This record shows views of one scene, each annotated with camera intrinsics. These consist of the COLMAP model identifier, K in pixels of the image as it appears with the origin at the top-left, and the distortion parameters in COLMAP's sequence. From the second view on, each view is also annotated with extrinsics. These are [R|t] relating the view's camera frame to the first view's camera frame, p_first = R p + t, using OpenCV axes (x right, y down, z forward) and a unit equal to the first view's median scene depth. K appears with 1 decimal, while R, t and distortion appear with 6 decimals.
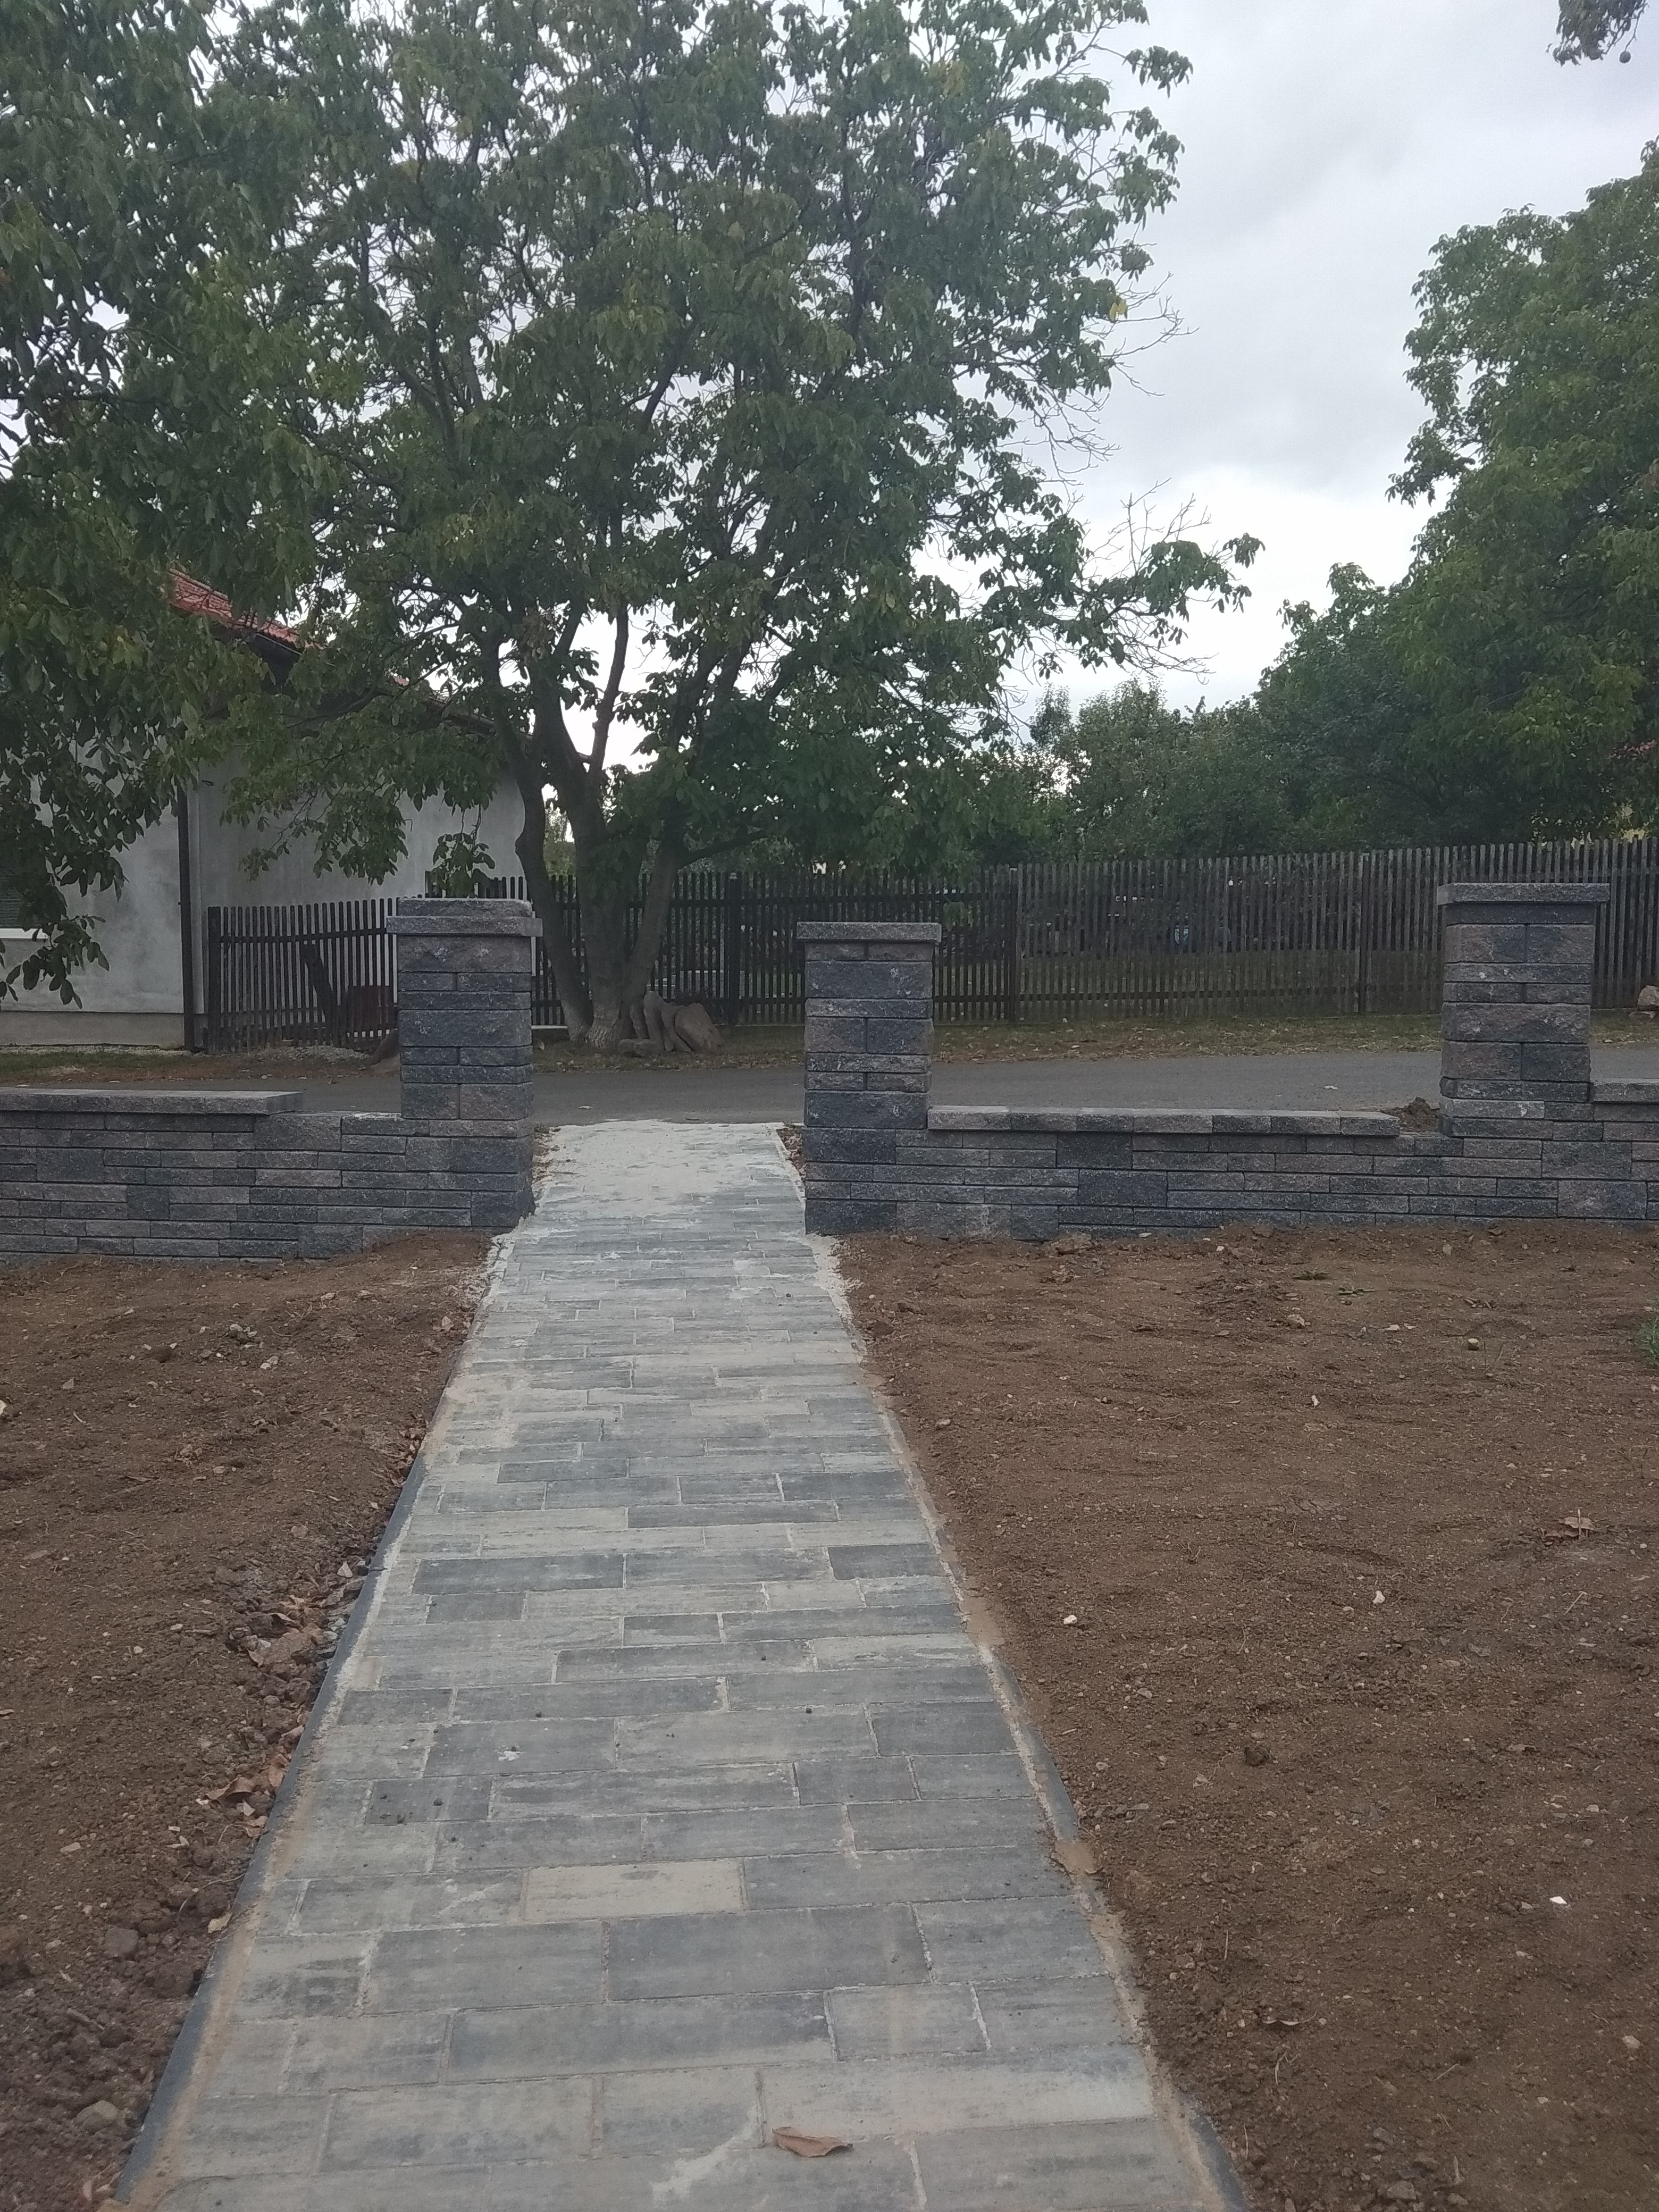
lens RADIAL K [[1864.3, 0, 823.8], [0, 1864.3, 1115.7], [0, 0, 1]] dist [0.109018, -0.143553]
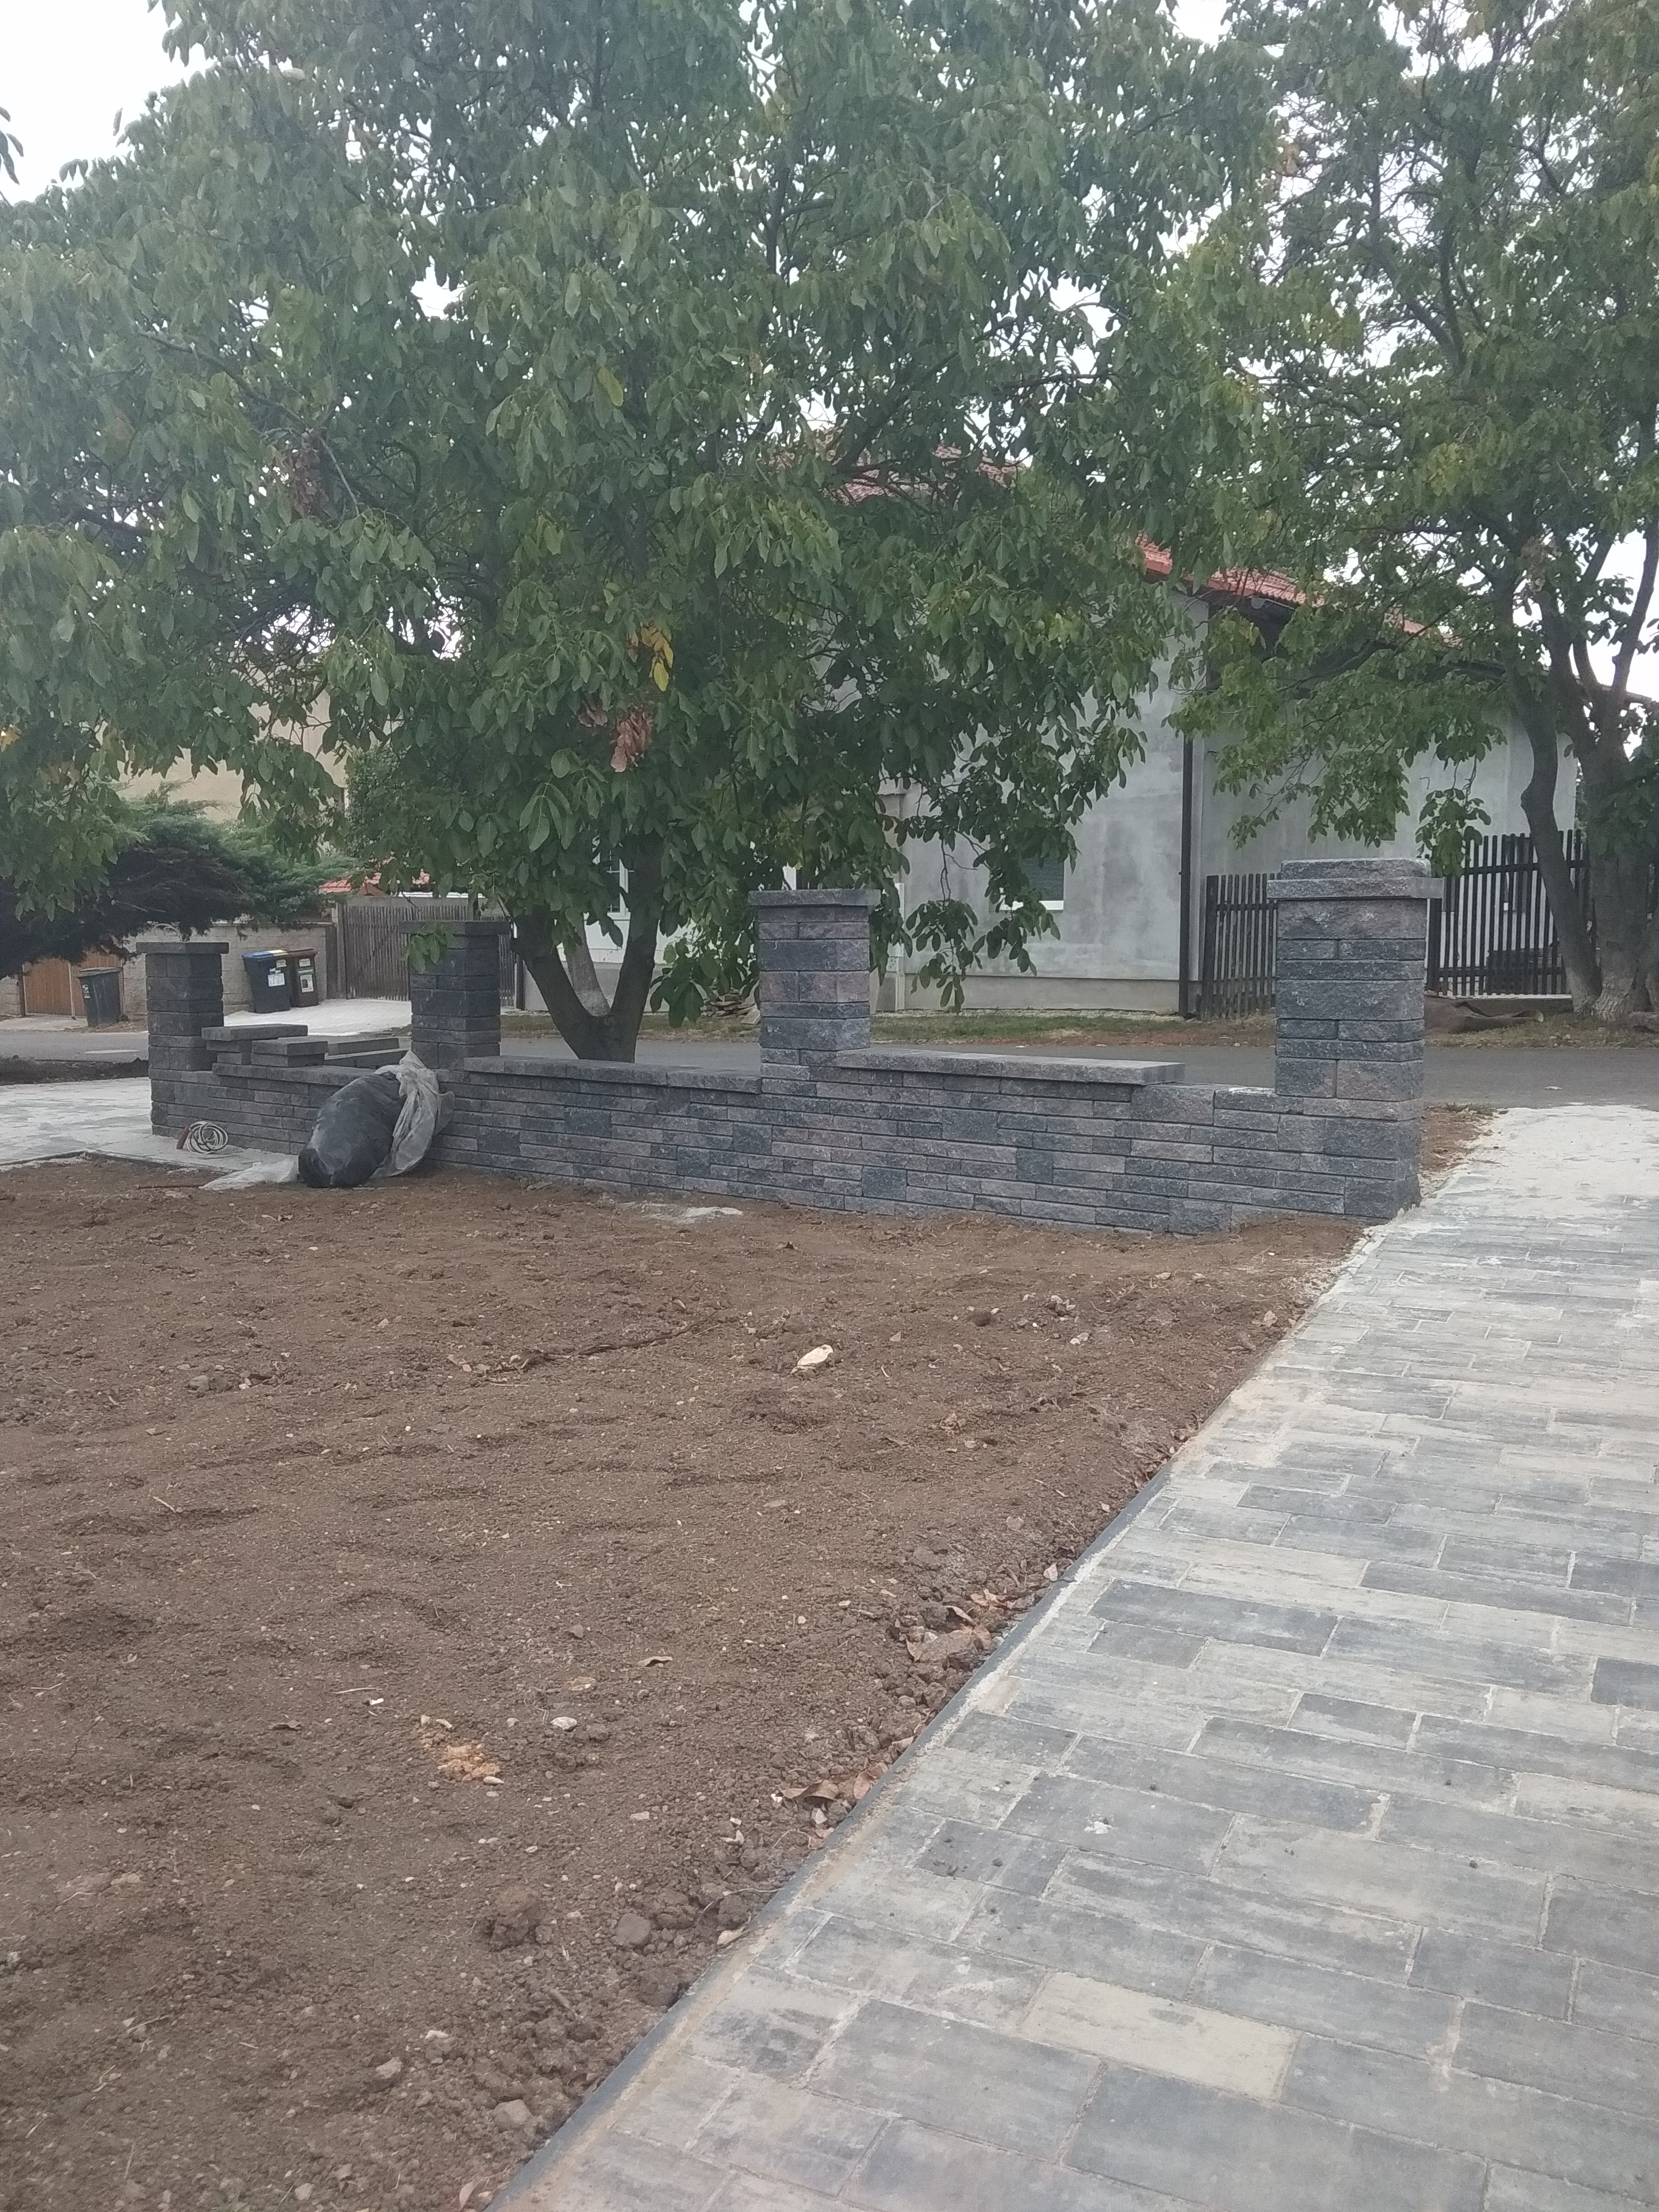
lens RADIAL K [[1864.3, 0, 824.7], [0, 1864.3, 1103.2], [0, 0, 1]] dist [0.109018, -0.143553]
pose [[0.854774, 0.044910, -0.517054, 0.102372], [-0.038958, 0.998991, 0.022365, -0.009474], [0.517537, 0.001027, 0.855660, 0.106307]]
